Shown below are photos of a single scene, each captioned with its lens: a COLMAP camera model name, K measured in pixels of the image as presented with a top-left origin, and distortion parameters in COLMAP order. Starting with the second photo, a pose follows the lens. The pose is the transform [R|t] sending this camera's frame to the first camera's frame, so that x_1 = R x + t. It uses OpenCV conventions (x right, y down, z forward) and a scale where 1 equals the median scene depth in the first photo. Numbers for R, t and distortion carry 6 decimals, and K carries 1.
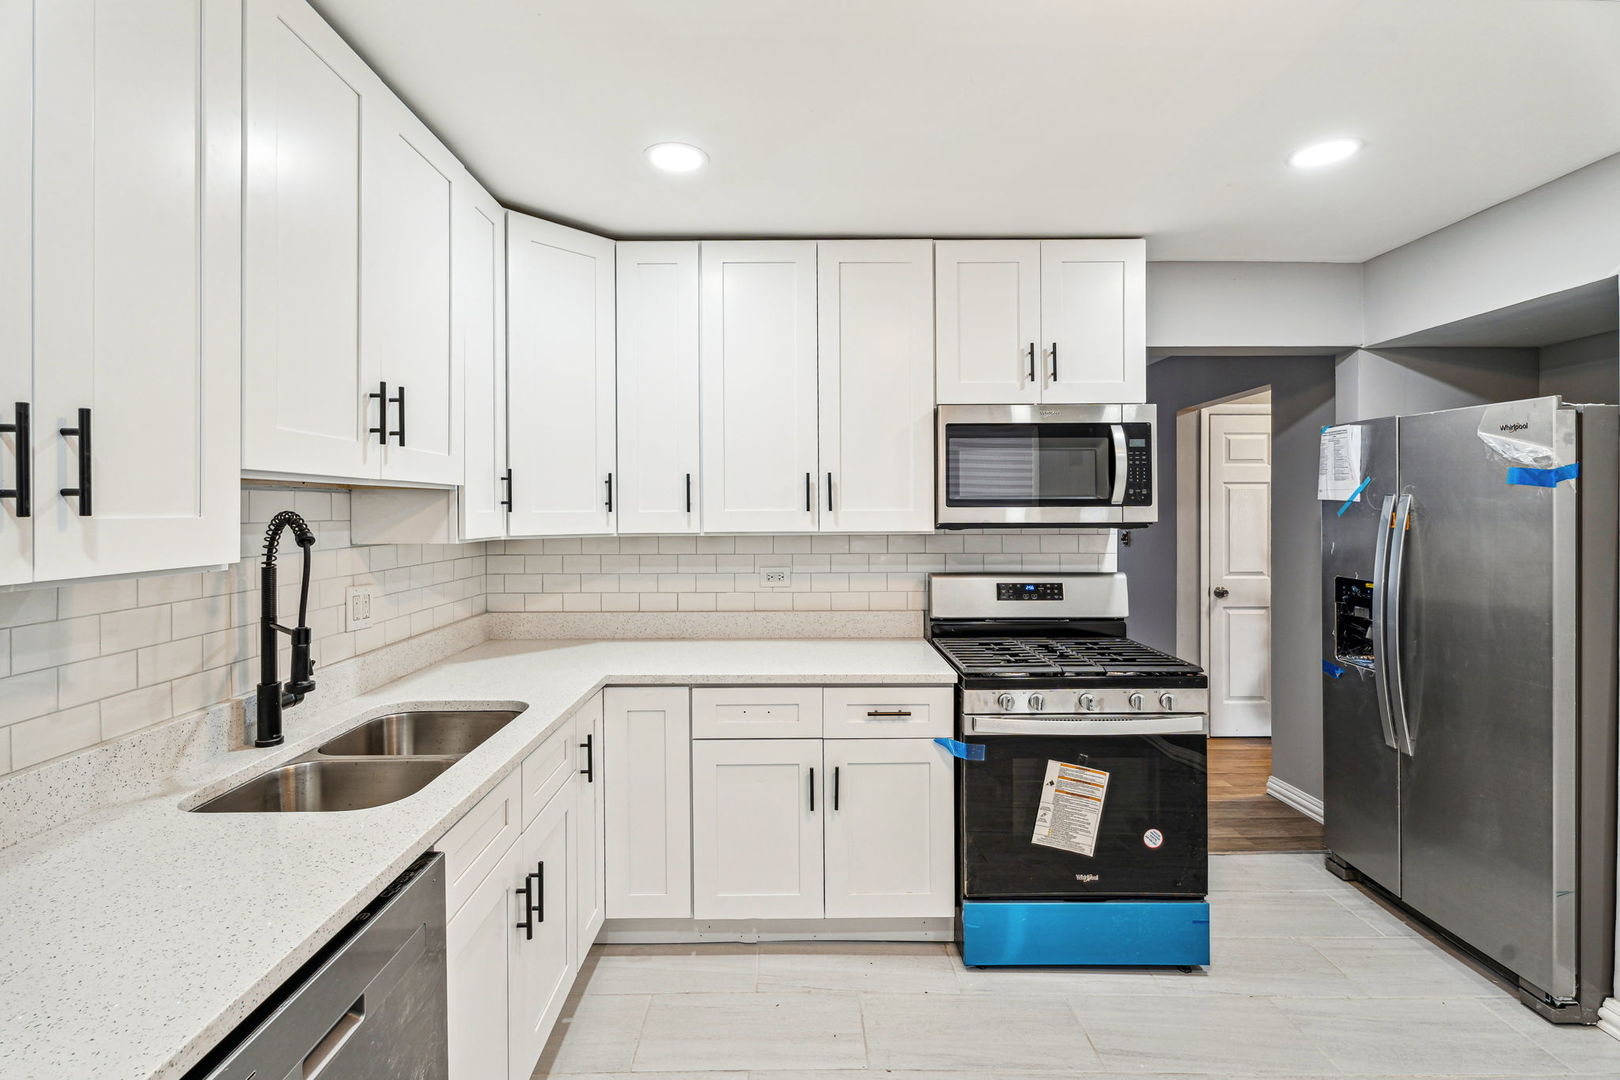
lens RADIAL K [[738.1, 0, 794.7], [0, 738.1, 520.4], [0, 0, 1]] dist [0.001182, -0.000080]
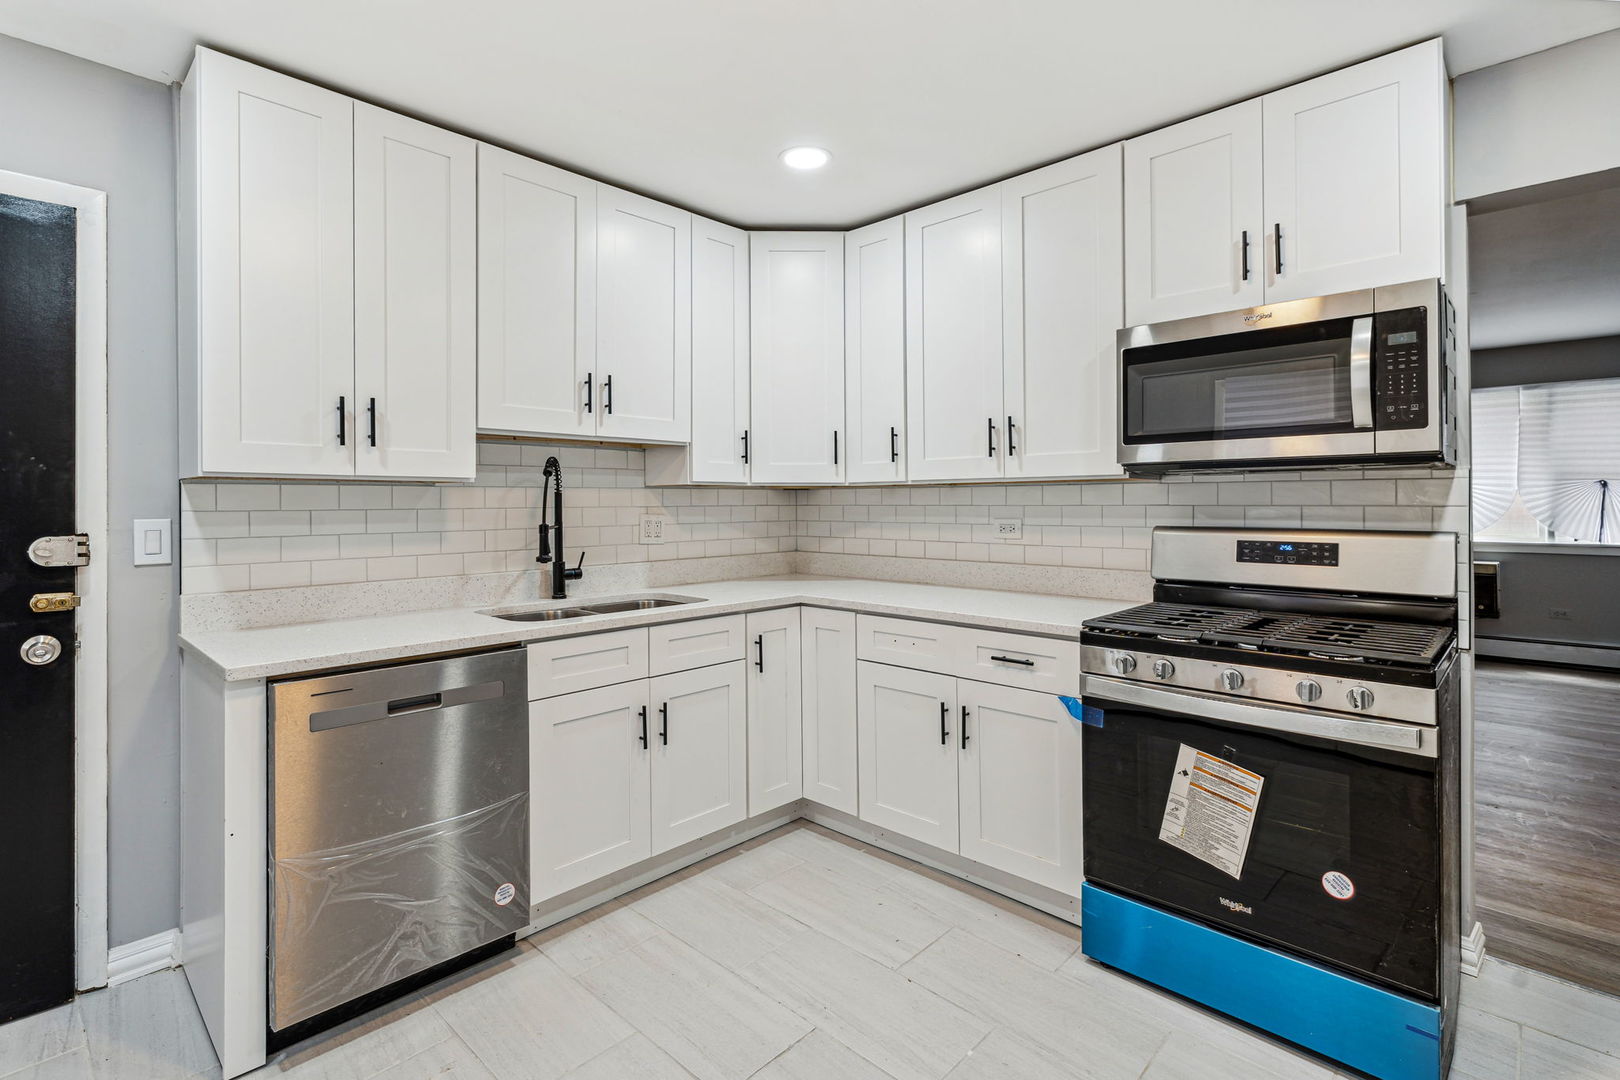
lens RADIAL K [[760.9, 0, 796.7], [0, 760.9, 512.3], [0, 0, 1]] dist [0.000905, 0.000347]
pose [[0.718112, 0.010074, -0.695854, 0.602737], [-0.008455, 0.999948, 0.005751, 0.064711], [0.695876, 0.001754, 0.718160, 0.094300]]
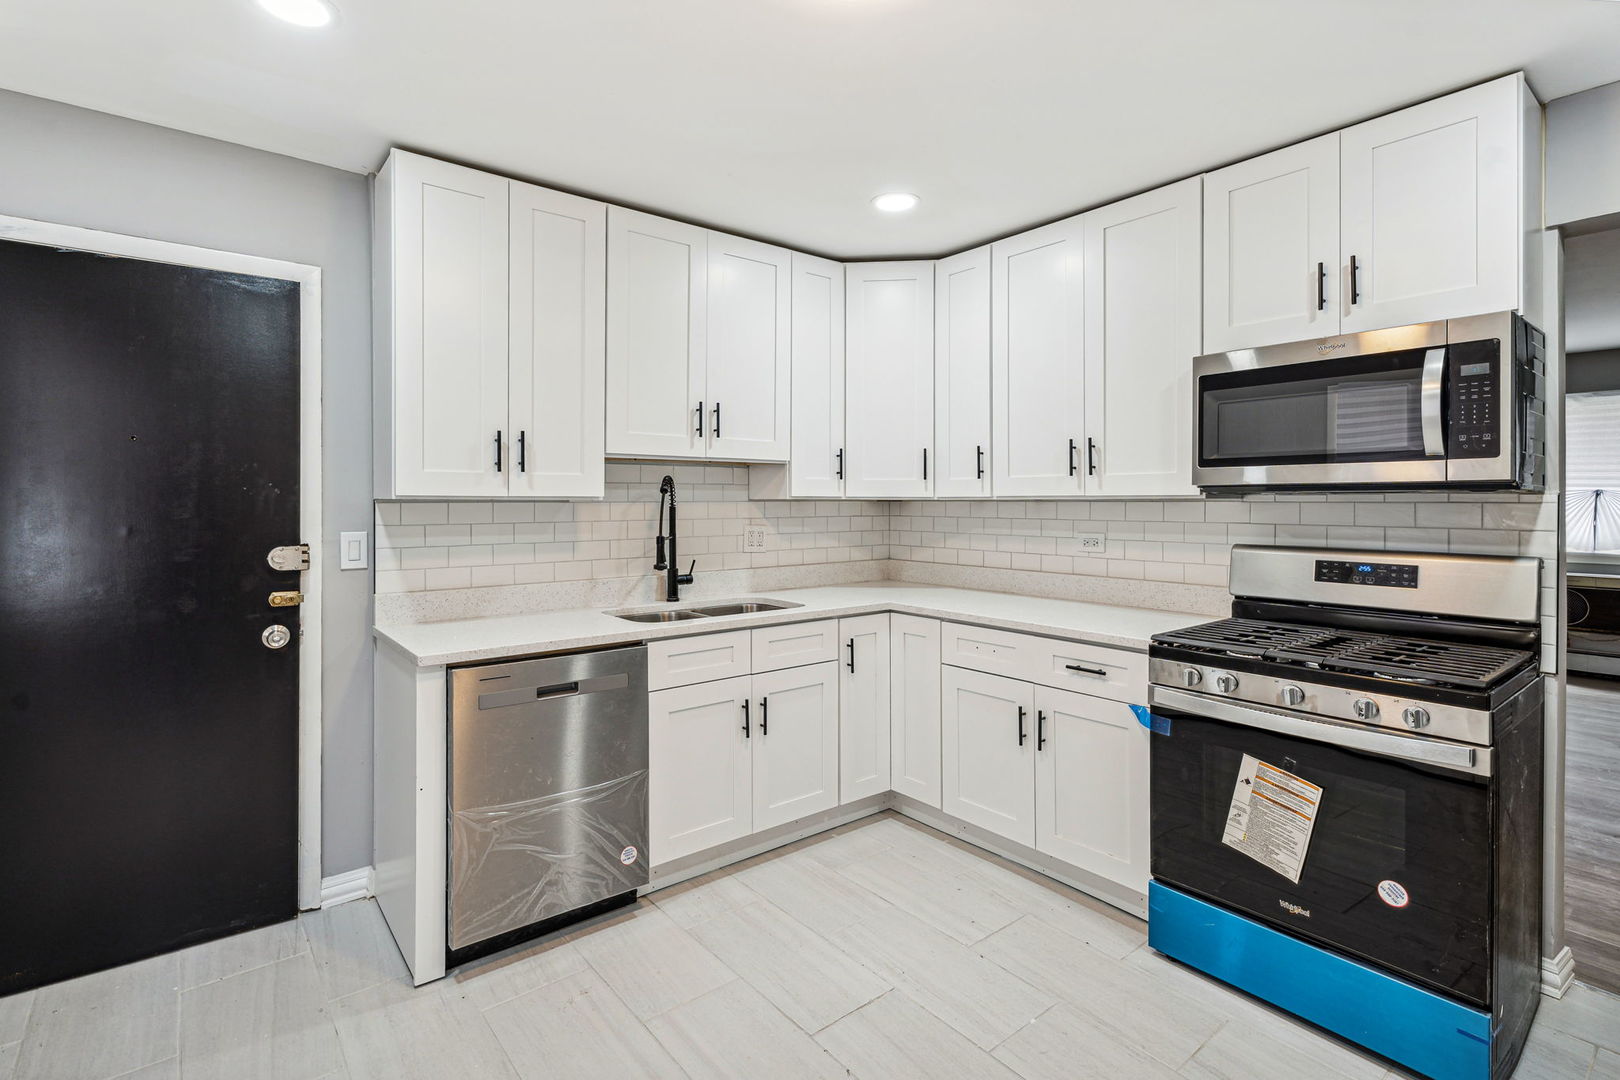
lens RADIAL K [[763.5, 0, 799.4], [0, 763.5, 517.1], [0, 0, 1]] dist [0.002356, -0.001004]
pose [[0.621444, 0.020620, -0.783187, 0.694375], [-0.013251, 0.999787, 0.015808, 0.037795], [0.783347, 0.000554, 0.621585, 0.030974]]
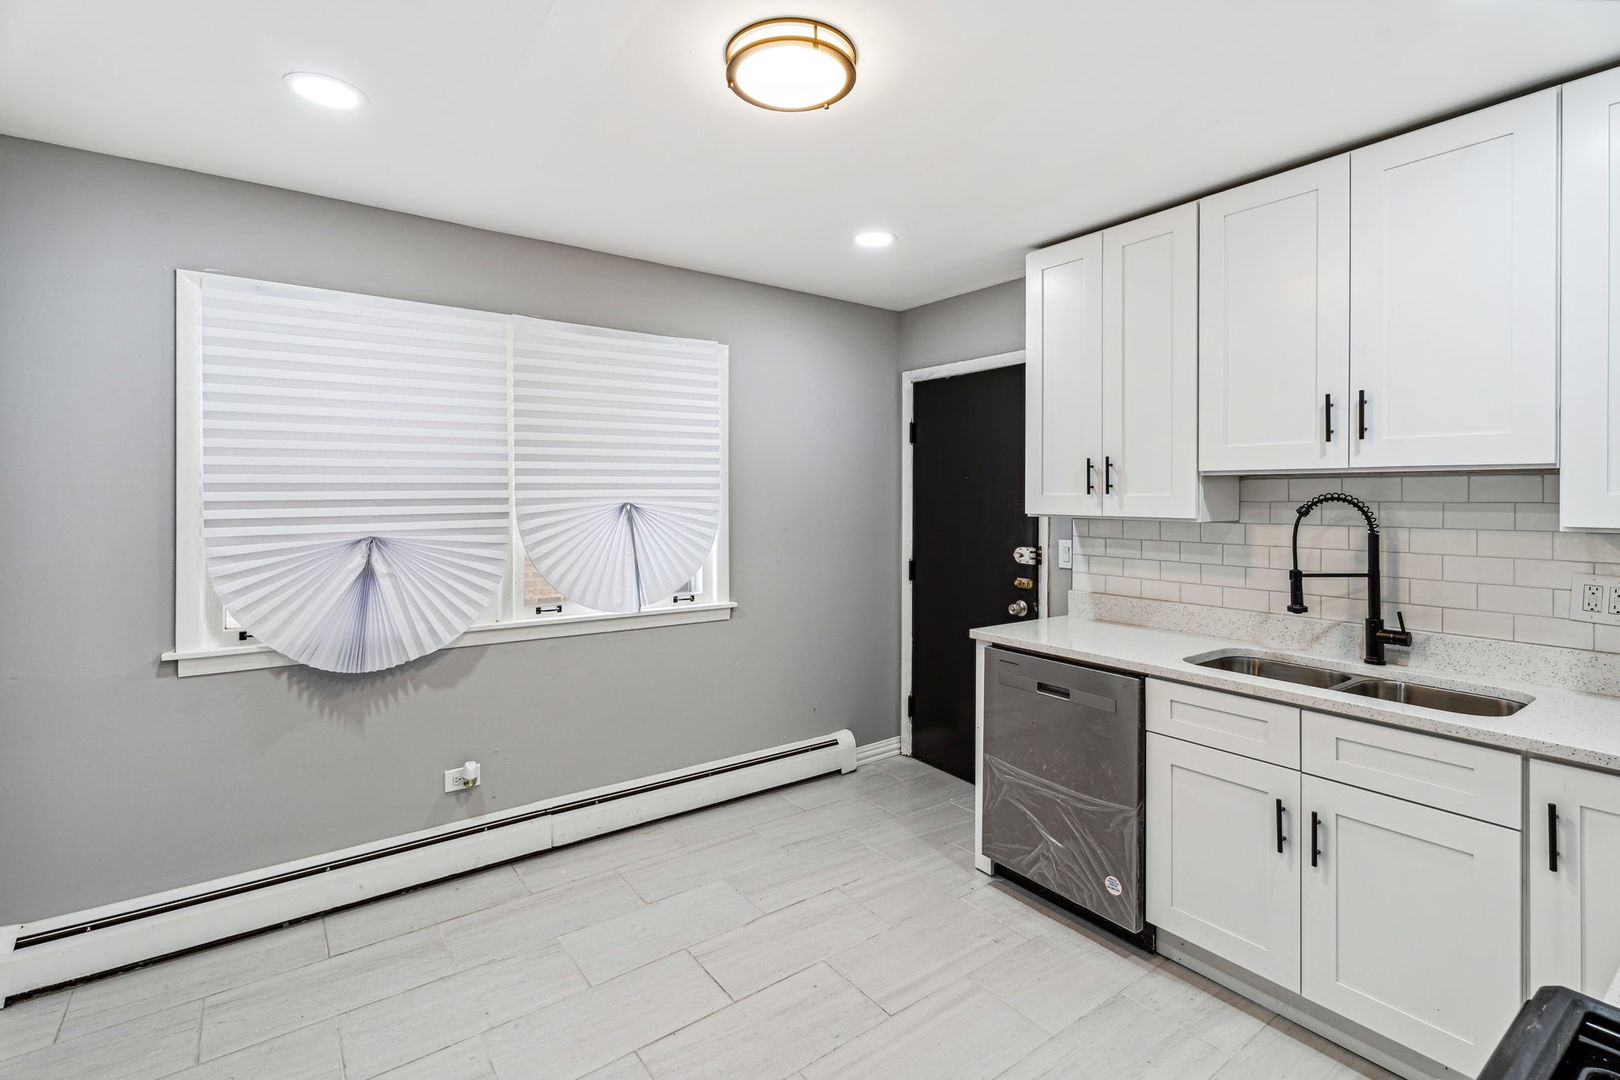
lens RADIAL K [[760.9, 0, 796.7], [0, 760.9, 512.3], [0, 0, 1]] dist [0.000905, 0.000347]
pose [[-0.818874, 0.014220, -0.573797, 0.667943], [-0.008200, 0.999301, 0.036467, -0.013342], [0.573914, 0.034567, -0.818185, 1.056382]]
